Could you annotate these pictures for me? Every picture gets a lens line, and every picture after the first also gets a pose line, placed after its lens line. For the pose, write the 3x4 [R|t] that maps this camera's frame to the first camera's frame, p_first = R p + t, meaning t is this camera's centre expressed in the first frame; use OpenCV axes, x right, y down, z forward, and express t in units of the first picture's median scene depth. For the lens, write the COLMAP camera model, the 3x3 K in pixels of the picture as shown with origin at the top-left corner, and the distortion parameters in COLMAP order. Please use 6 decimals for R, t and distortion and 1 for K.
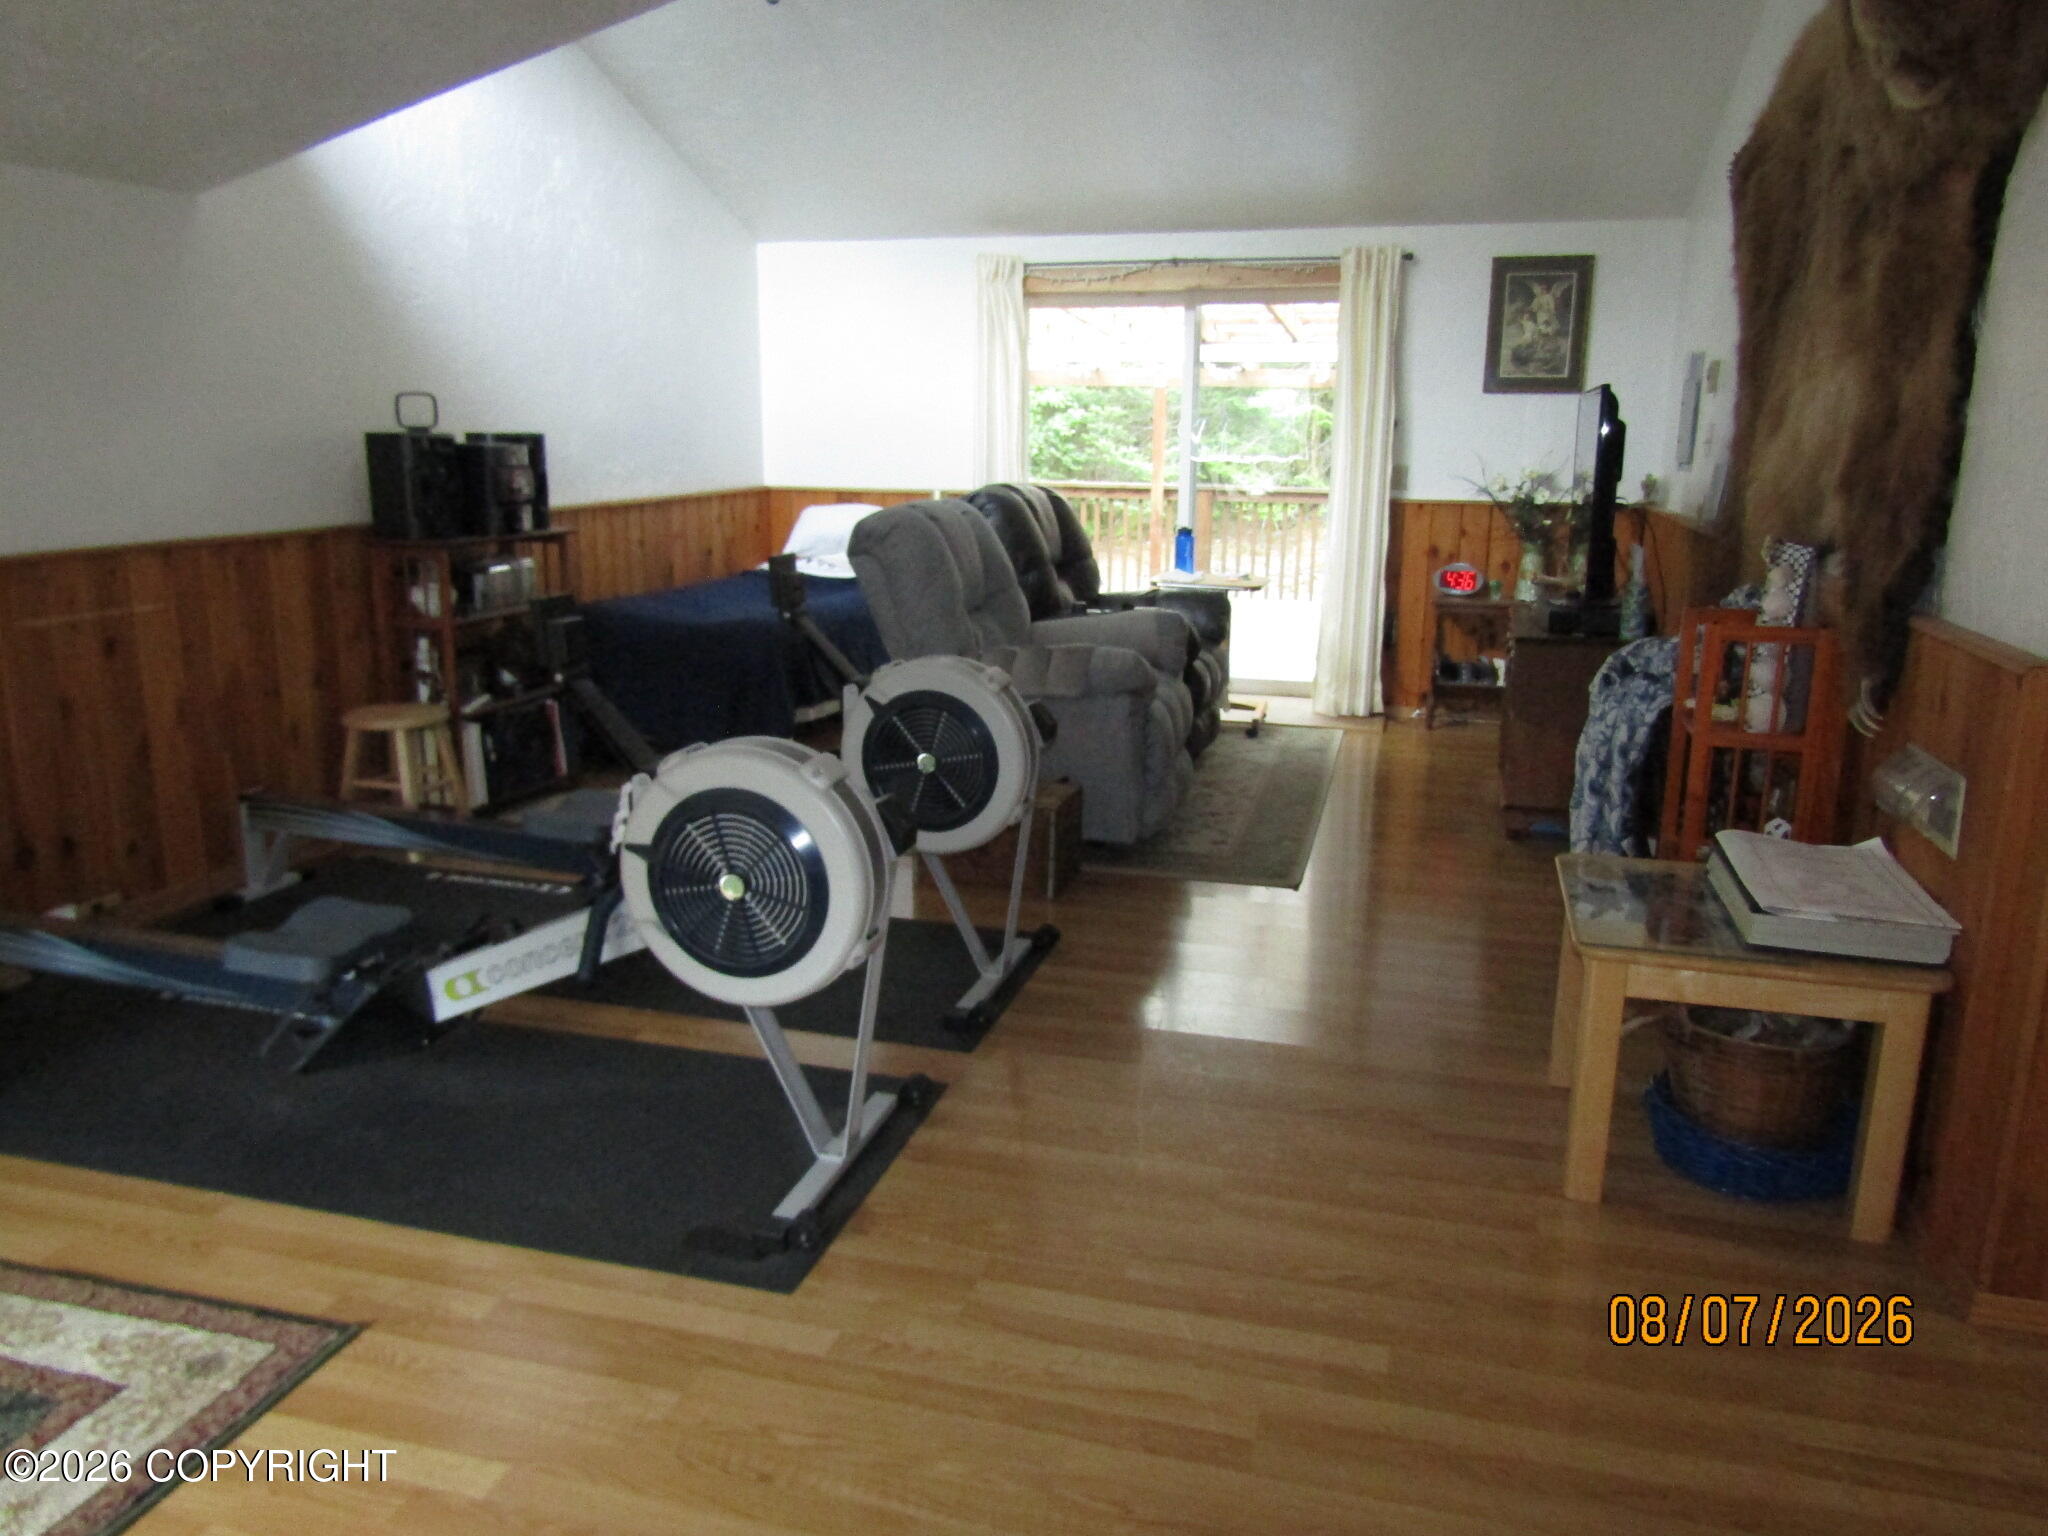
lens RADIAL K [[1473.1, 0, 1026.5], [0, 1473.1, 770.5], [0, 0, 1]] dist [-0.005396, 0.001748]
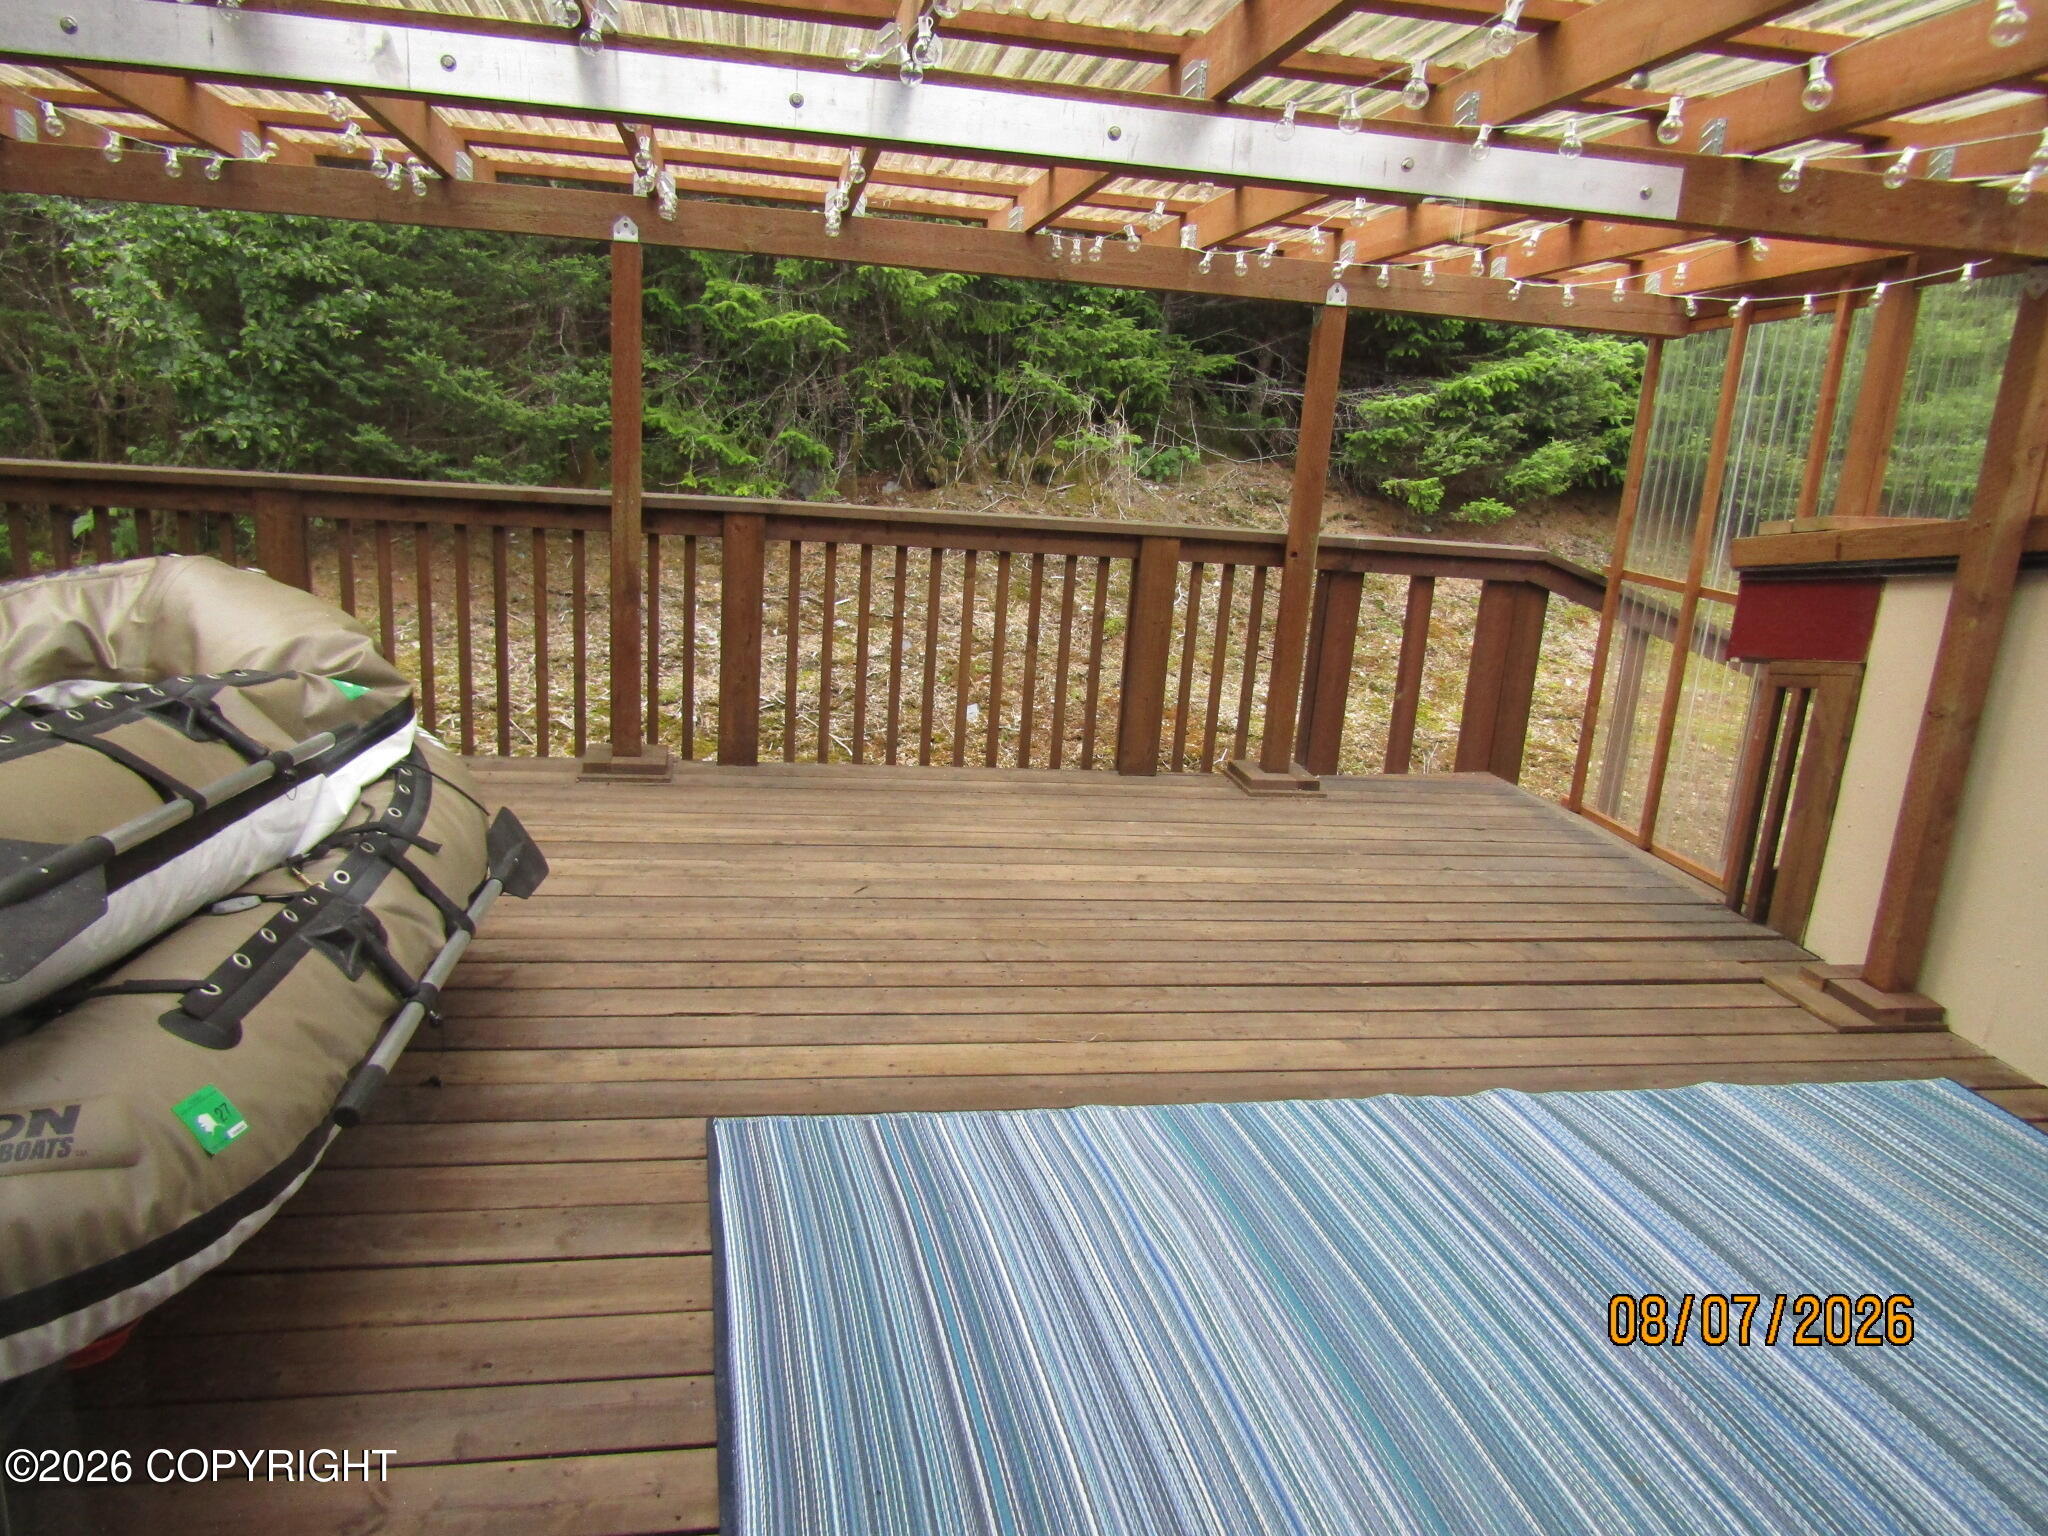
lens RADIAL K [[1473.1, 0, 1023.4], [0, 1473.1, 763.3], [0, 0, 1]] dist [-0.005396, 0.001748]
pose [[0.895124, -0.071477, 0.440050, 0.002723], [0.045372, 0.996544, 0.069575, -0.103441], [-0.443502, -0.042312, 0.895274, 0.422508]]
